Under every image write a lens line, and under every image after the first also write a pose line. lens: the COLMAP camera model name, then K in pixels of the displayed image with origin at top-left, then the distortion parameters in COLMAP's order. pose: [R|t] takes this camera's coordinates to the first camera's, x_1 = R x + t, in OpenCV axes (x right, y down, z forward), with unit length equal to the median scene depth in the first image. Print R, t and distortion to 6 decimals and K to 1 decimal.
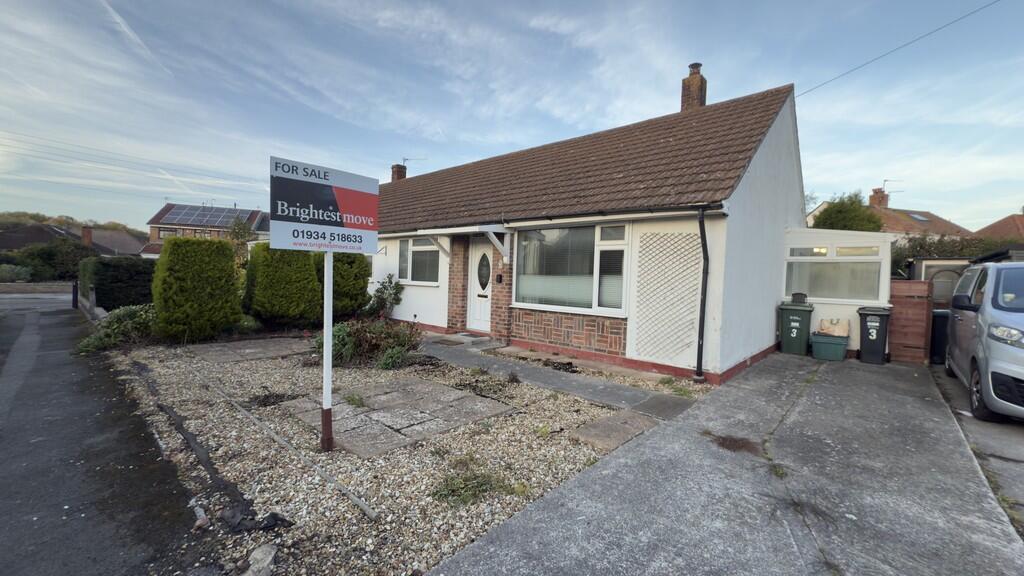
lens RADIAL K [[407.5, 0, 511.9], [0, 407.5, 292.1], [0, 0, 1]] dist [-0.000293, 0.000083]
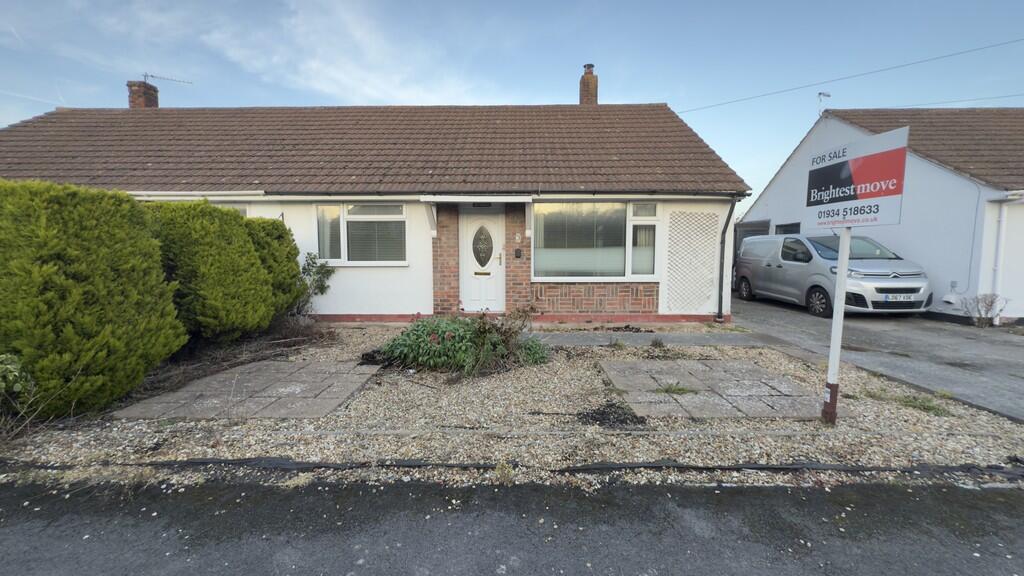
lens RADIAL K [[407.5, 0, 511.4], [0, 407.5, 283.3], [0, 0, 1]] dist [-0.000293, 0.000083]
pose [[0.750133, -0.082314, 0.656143, -0.765092], [0.050942, 0.996467, 0.066769, -0.031509], [-0.659321, -0.016660, 0.751677, 0.345178]]
